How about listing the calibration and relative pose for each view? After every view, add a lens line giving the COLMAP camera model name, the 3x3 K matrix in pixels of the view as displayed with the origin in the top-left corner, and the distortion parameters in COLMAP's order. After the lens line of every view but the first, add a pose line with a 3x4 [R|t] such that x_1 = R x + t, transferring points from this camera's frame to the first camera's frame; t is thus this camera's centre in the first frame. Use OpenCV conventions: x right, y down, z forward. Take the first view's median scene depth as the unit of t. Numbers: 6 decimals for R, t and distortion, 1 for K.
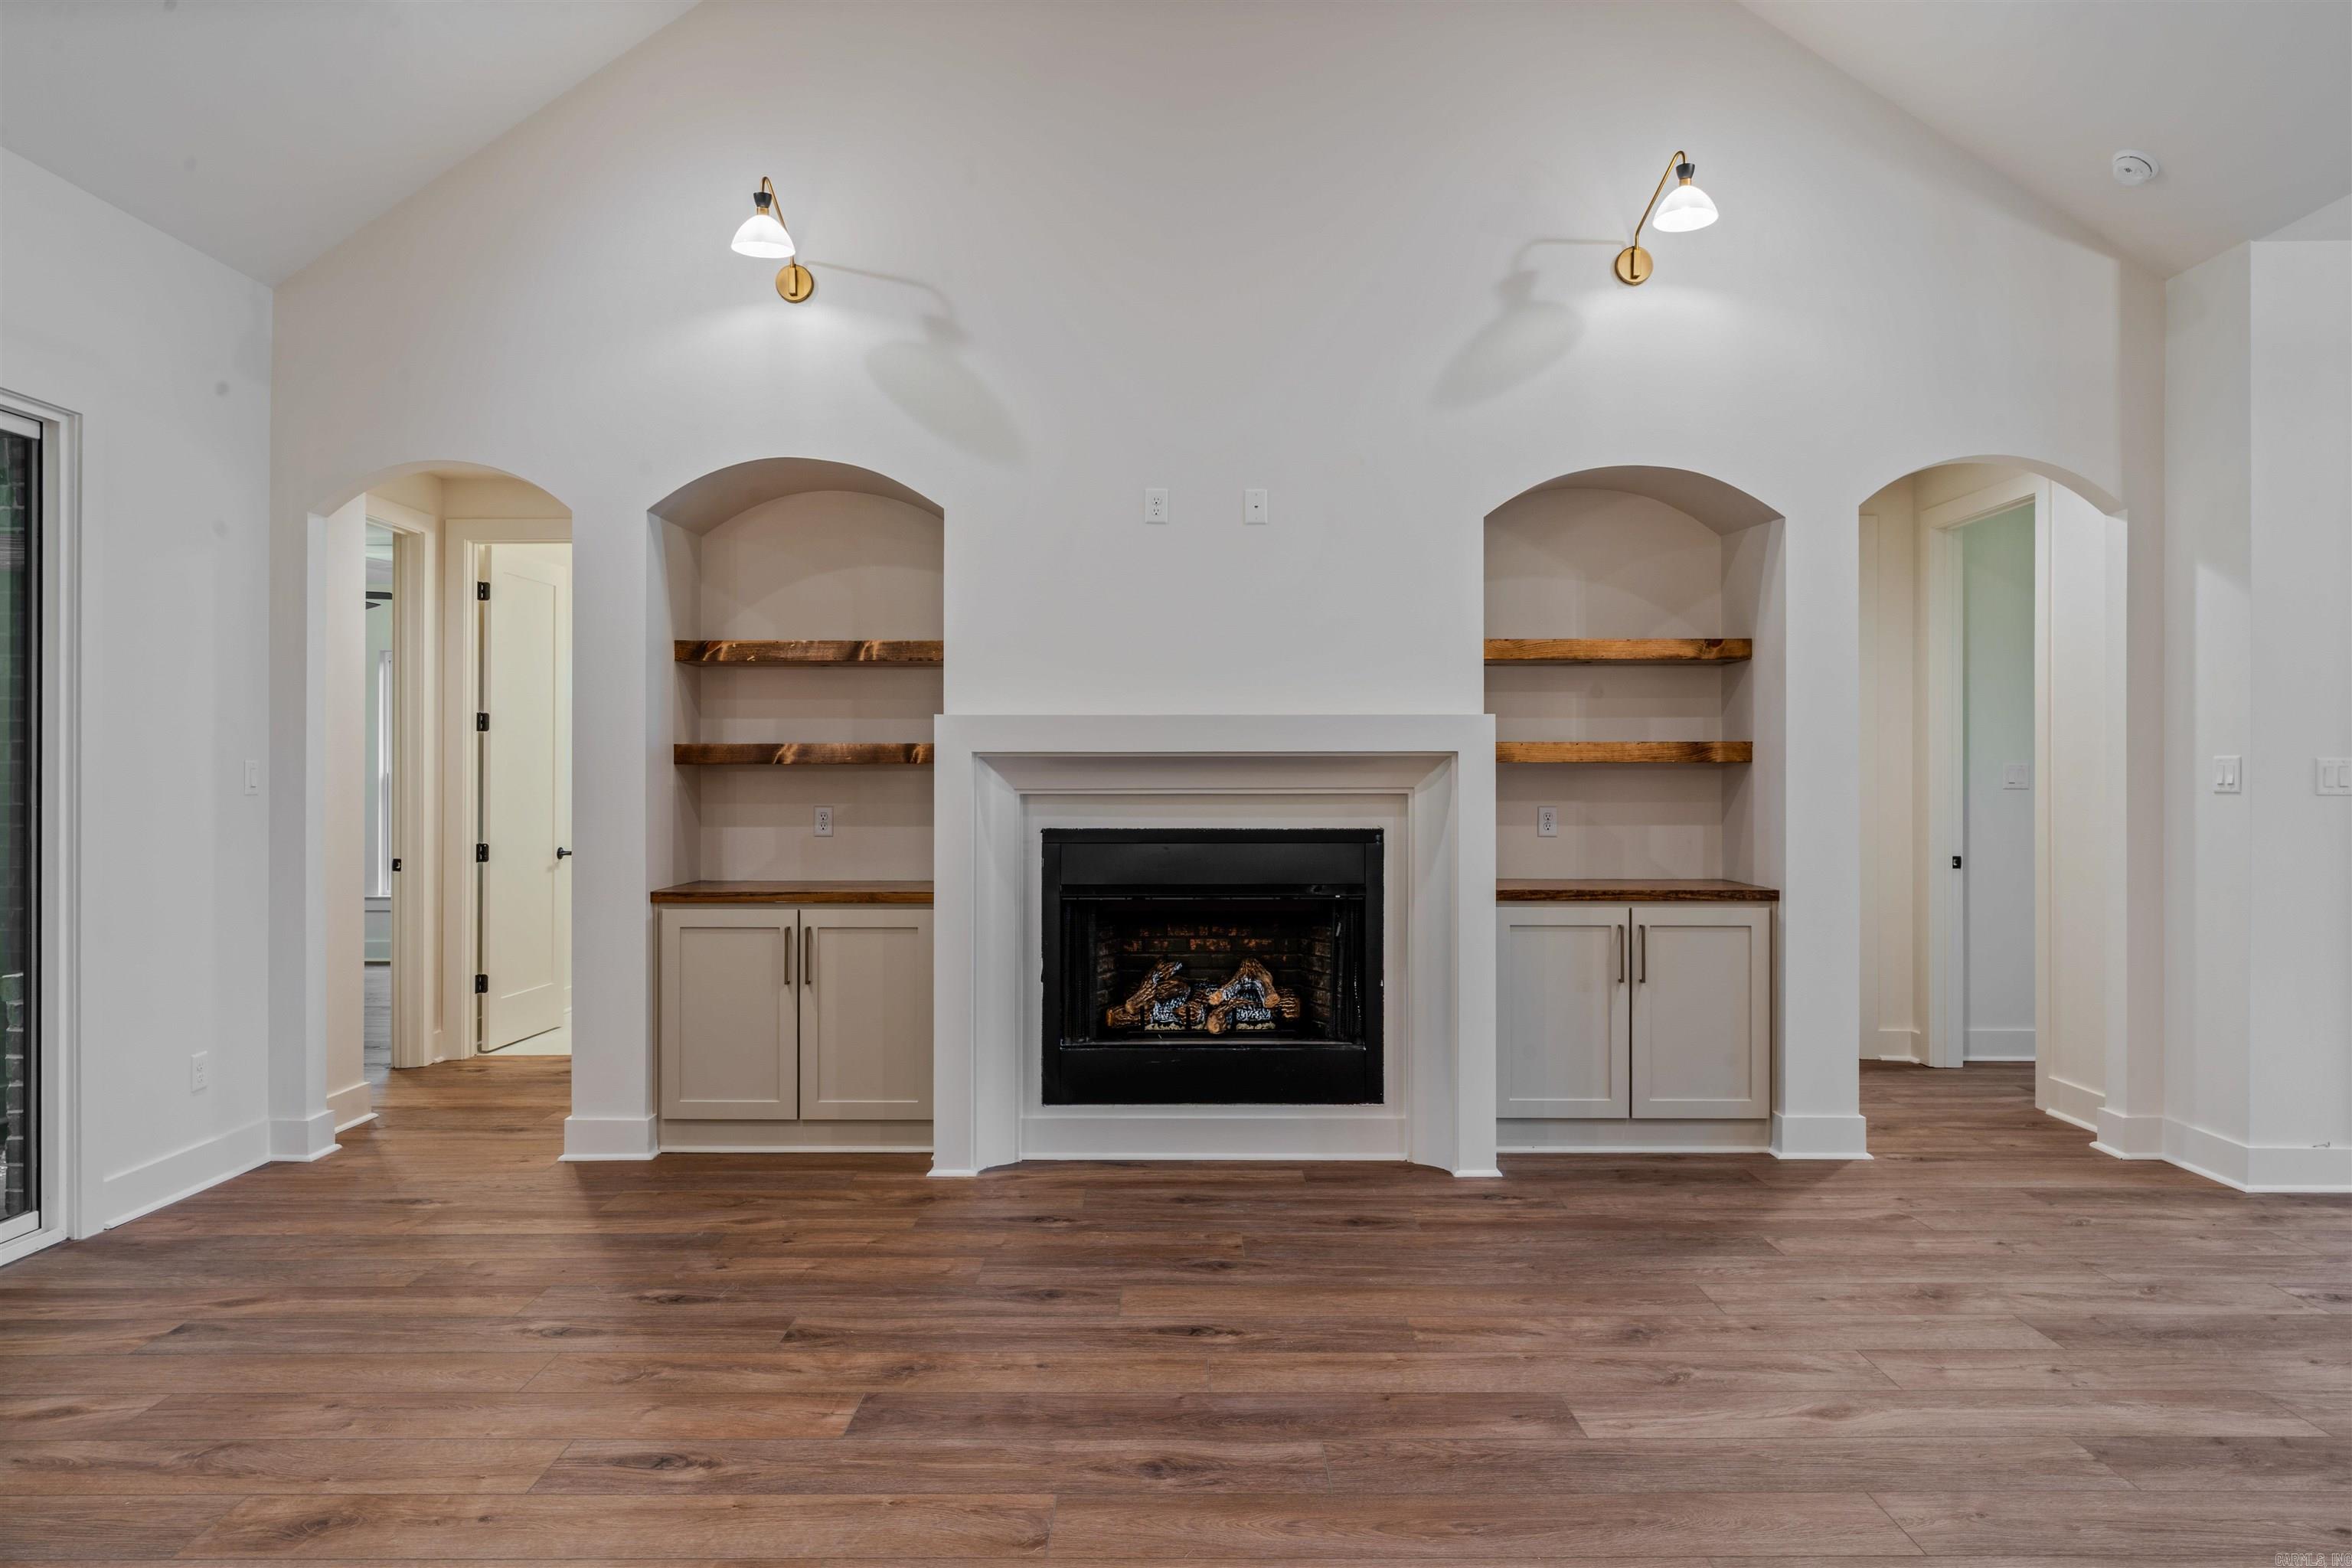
lens RADIAL K [[1468.8, 0, 1177.4], [0, 1468.8, 767.2], [0, 0, 1]] dist [-0.000084, -0.000899]
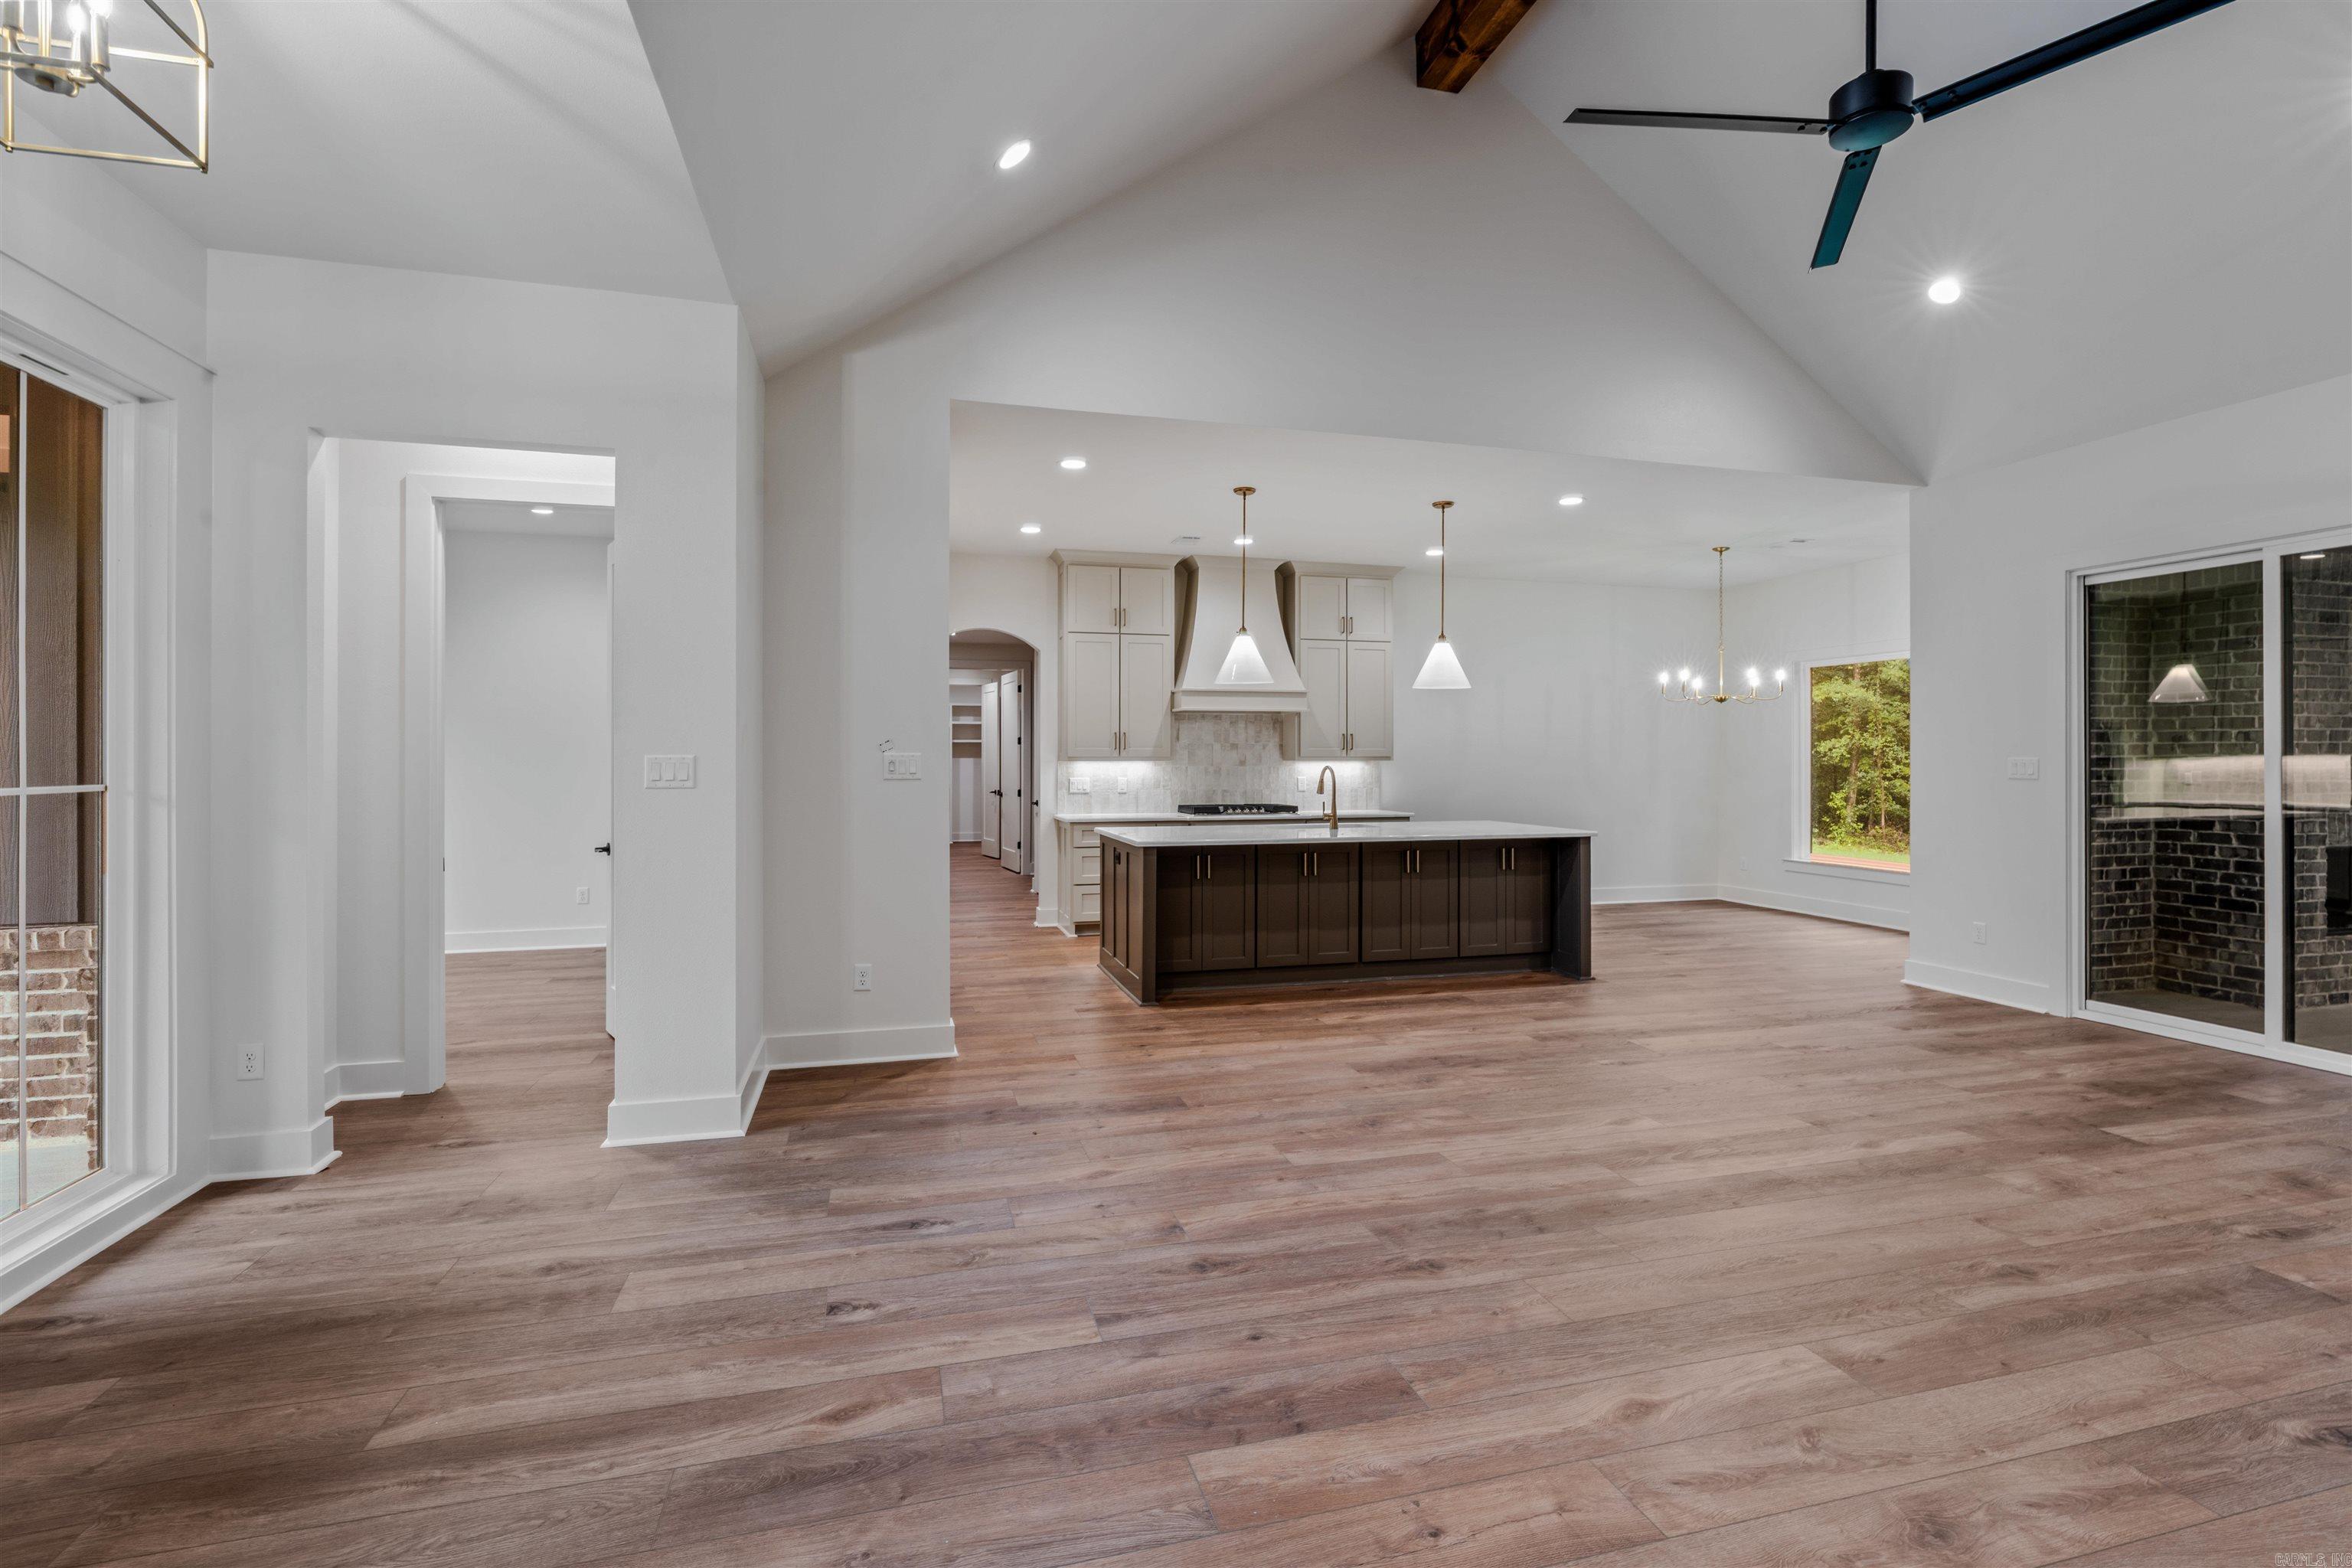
lens RADIAL K [[1076.2, 0, 1180.0], [0, 1076.2, 764.3], [0, 0, 1]] dist [-0.003428, 0.000271]
pose [[-0.964157, 0.001736, -0.265326, 0.587904], [0.002987, 0.999986, -0.004309, -0.001835], [0.265315, -0.004947, -0.964149, 1.014492]]
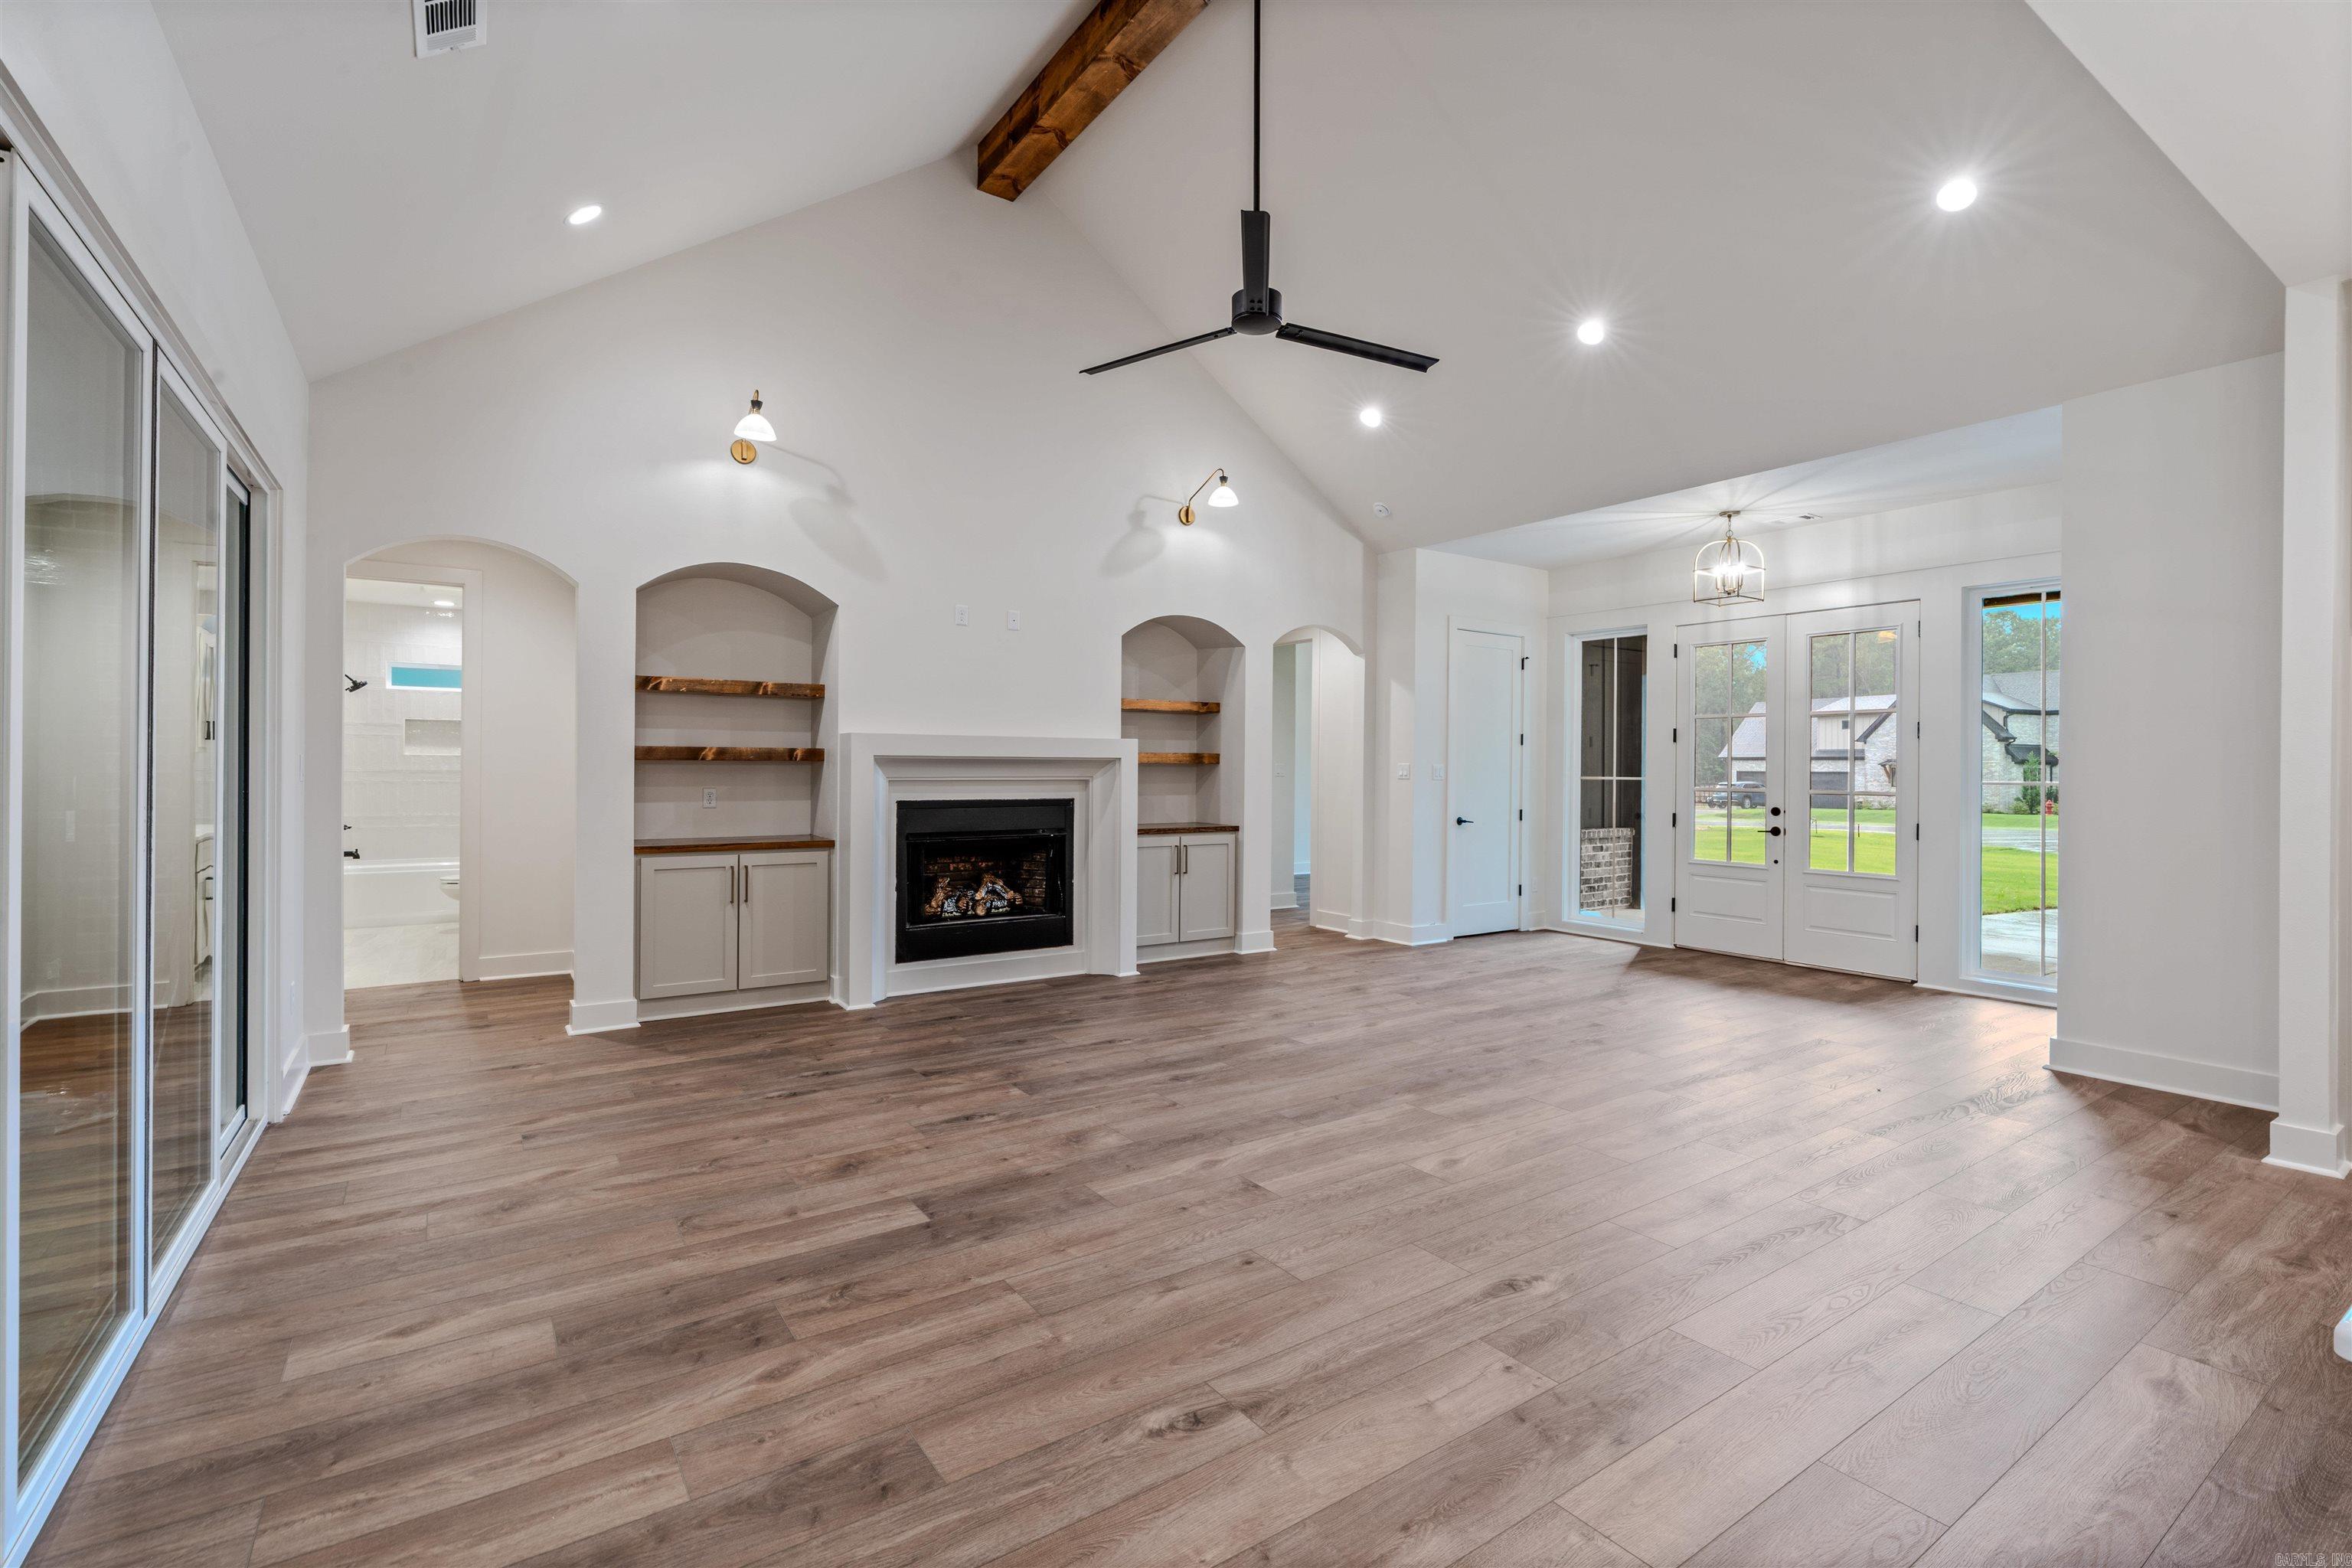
lens RADIAL K [[1059.1, 0, 1179.5], [0, 1059.1, 764.0], [0, 0, 1]] dist [-0.003943, 0.000069]
pose [[0.823754, 0.007542, 0.566898, -0.536737], [-0.011046, 0.999935, 0.002748, -0.007320], [-0.566840, -0.008525, 0.823784, -0.194876]]
